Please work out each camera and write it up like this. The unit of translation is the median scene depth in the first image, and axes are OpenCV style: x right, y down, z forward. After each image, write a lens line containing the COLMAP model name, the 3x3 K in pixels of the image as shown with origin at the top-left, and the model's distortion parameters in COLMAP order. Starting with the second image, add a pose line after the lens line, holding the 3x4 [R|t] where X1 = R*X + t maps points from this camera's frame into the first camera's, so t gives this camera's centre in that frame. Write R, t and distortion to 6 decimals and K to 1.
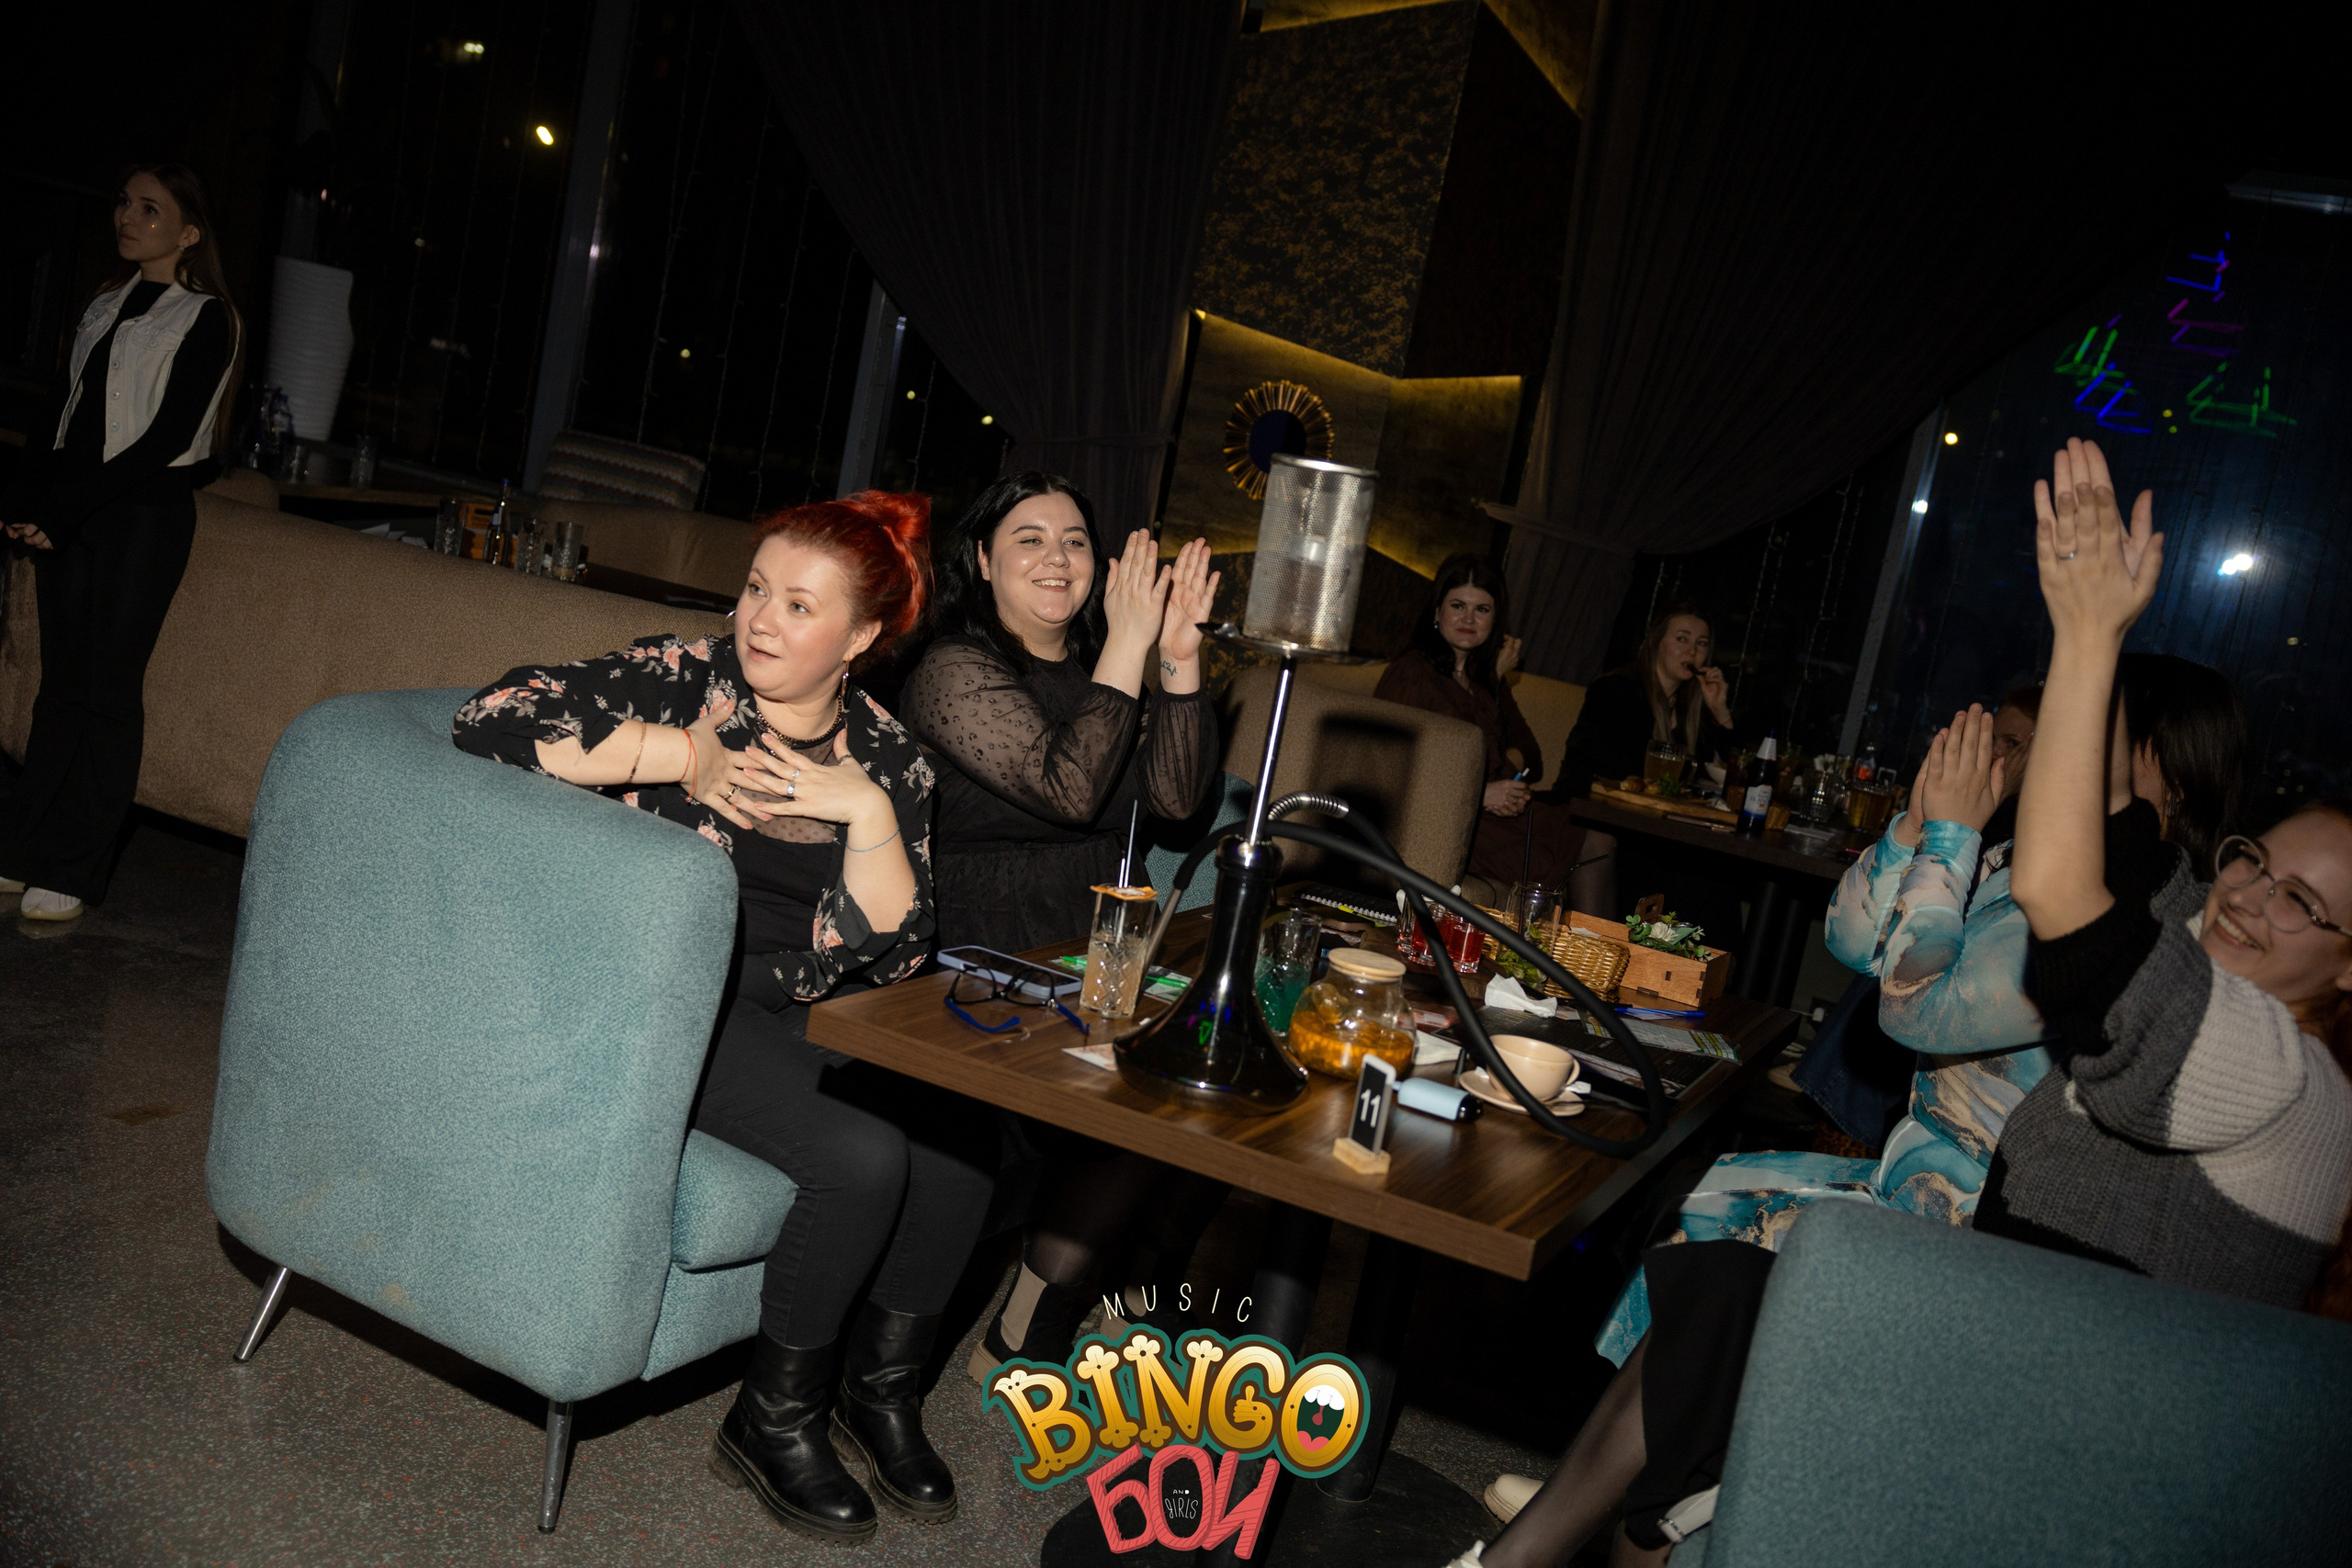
lens RADIAL K [[2267.0, 0, 1176.0], [0, 2267.0, 784.0], [0, 0, 1]] dist [0.007533, 0.019052]
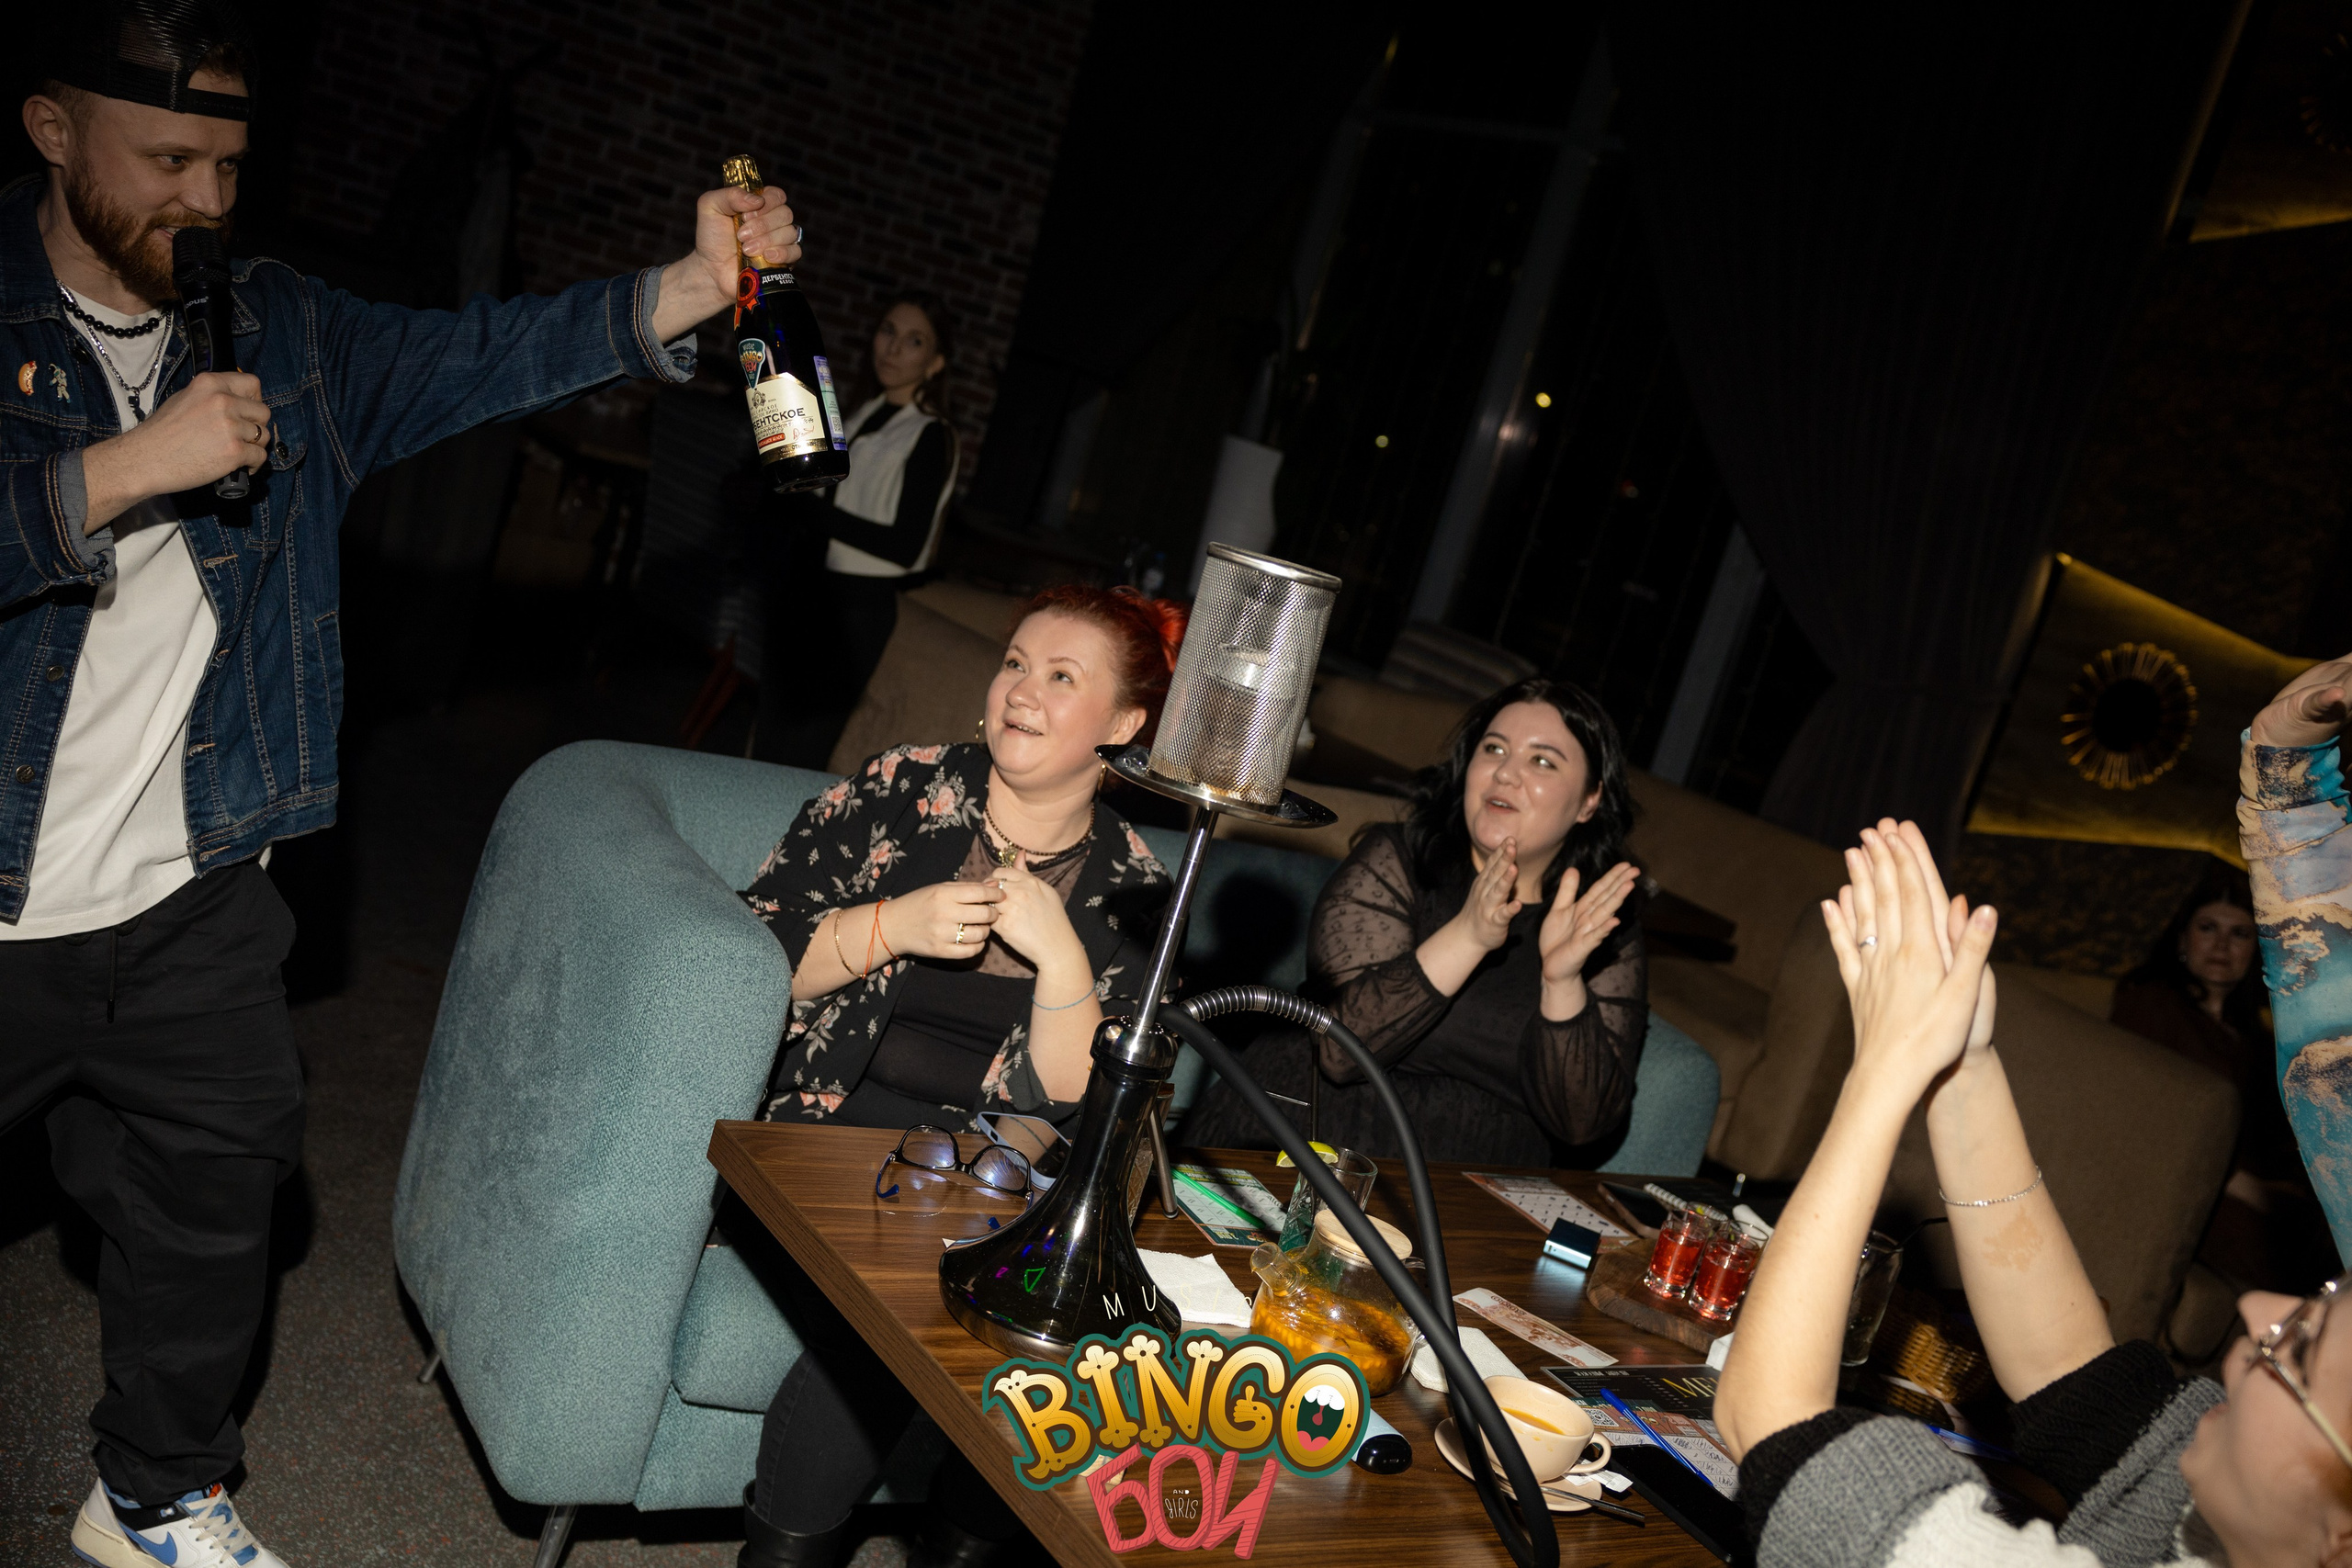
lens RADIAL K [[2293.1, 0, 1185.6], [0, 2293.1, 776.3], [0, 0, 1]] dist [-0.000814, 0.035074]
pose [[0.867617, 0.146071, -0.475293, 0.151663], [-0.200556, 0.977477, -0.065695, -0.003986], [0.454992, 0.152321, 0.877371, 0.105657]]
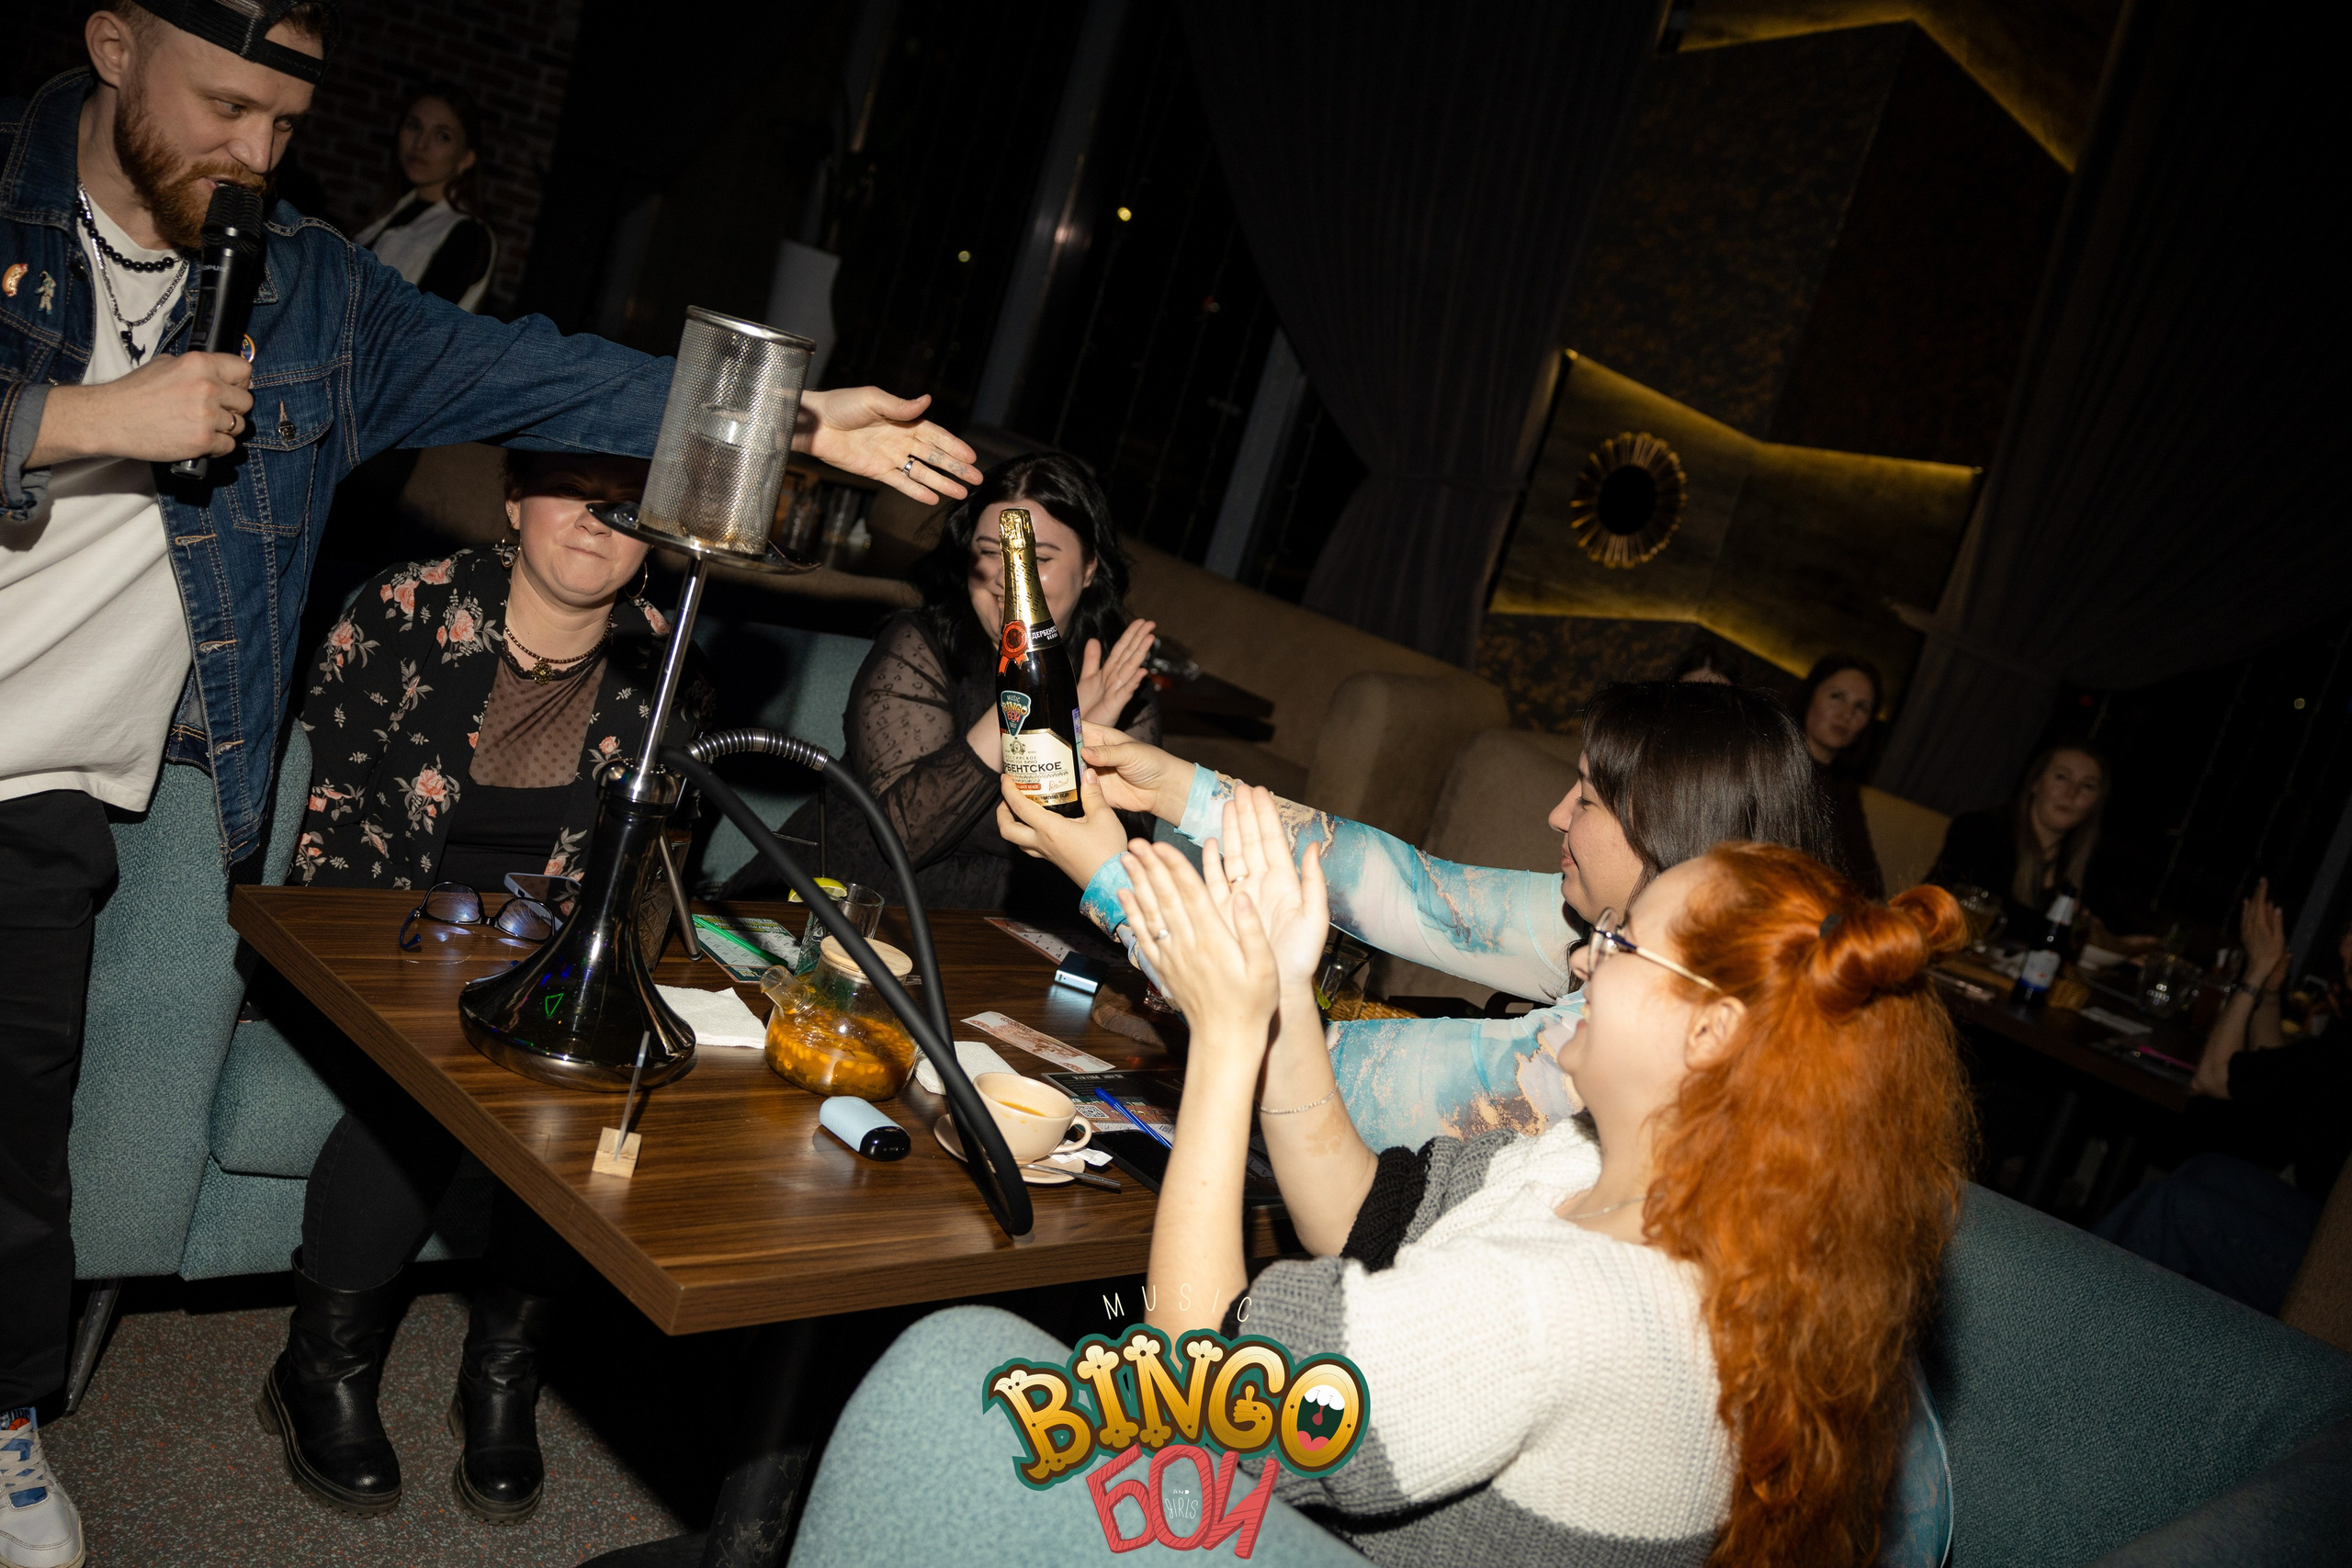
lens RADIAL K [[2293.1, 0, 1185.6], [0, 2293.1, 776.3], [0, 0, 1]] dist [-0.000814, 0.035074]
pose [[0.940875, 0.148061, -0.304683, 0.176688], [-0.162044, 0.986561, -0.020979, 0.004946], [0.297482, 0.069110, 0.952223, 0.089849]]
